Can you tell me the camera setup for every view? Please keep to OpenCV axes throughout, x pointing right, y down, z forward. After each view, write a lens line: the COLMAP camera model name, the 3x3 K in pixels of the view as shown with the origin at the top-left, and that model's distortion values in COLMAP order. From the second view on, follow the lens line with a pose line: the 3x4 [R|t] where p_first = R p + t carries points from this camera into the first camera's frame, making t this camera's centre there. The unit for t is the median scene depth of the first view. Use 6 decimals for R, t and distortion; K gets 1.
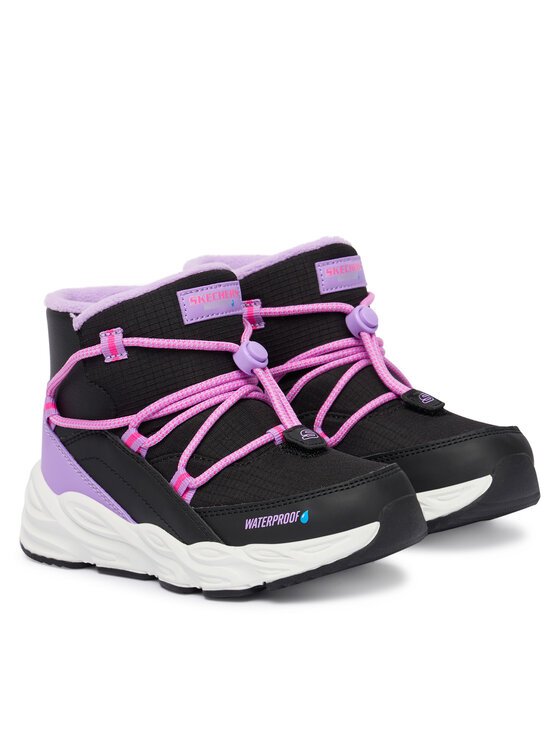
lens RADIAL K [[2182.6, 0, 279.9], [0, 2182.6, 373.1], [0, 0, 1]] dist [0.596233, 0.000000]
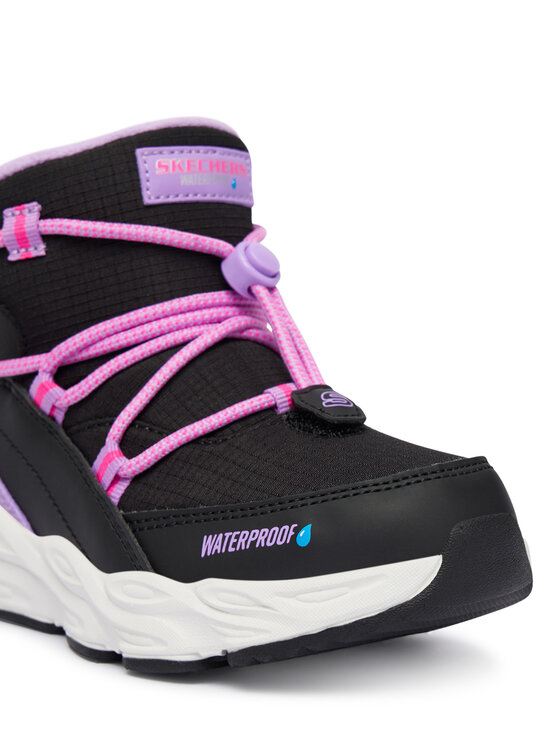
lens RADIAL K [[1716.9, 0, 282.8], [0, 1716.9, 371.3], [0, 0, 1]] dist [0.115752, 0.000000]
pose [[0.992604, 0.070038, -0.099154, 0.043046], [-0.077831, 0.993986, -0.077034, 0.055821], [0.093163, 0.084182, 0.992086, 0.548839]]
